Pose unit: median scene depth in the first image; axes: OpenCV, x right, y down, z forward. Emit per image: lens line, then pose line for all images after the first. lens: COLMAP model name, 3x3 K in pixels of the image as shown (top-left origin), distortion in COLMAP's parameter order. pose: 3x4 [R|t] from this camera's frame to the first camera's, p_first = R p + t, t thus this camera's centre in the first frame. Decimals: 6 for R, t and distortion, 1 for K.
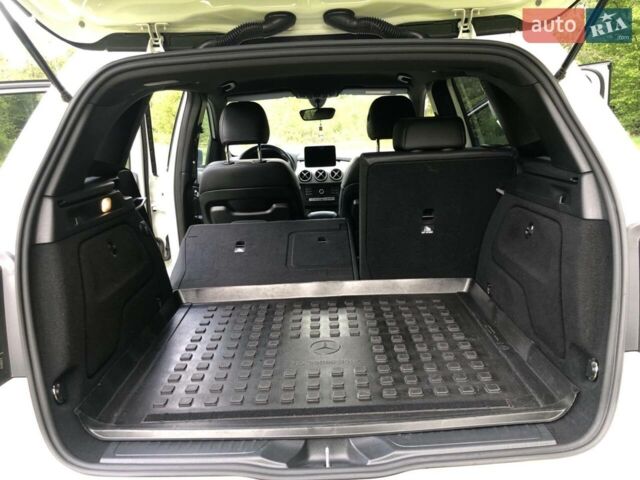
lens RADIAL K [[495.7, 0, 319.8], [0, 495.7, 236.4], [0, 0, 1]] dist [0.044336, -0.058866]
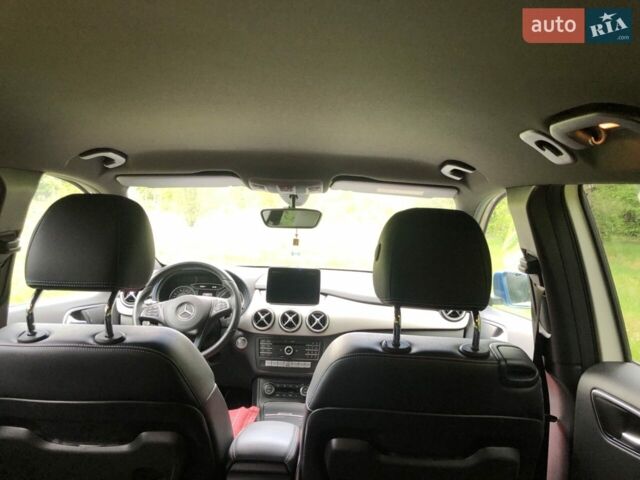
lens RADIAL K [[495.7, 0, 322.5], [0, 495.7, 236.0], [0, 0, 1]] dist [0.044336, -0.058866]
pose [[0.996428, 0.082381, -0.018589, 0.098126], [-0.084244, 0.985048, -0.150276, -0.323139], [0.005931, 0.151306, 0.988469, 0.996801]]
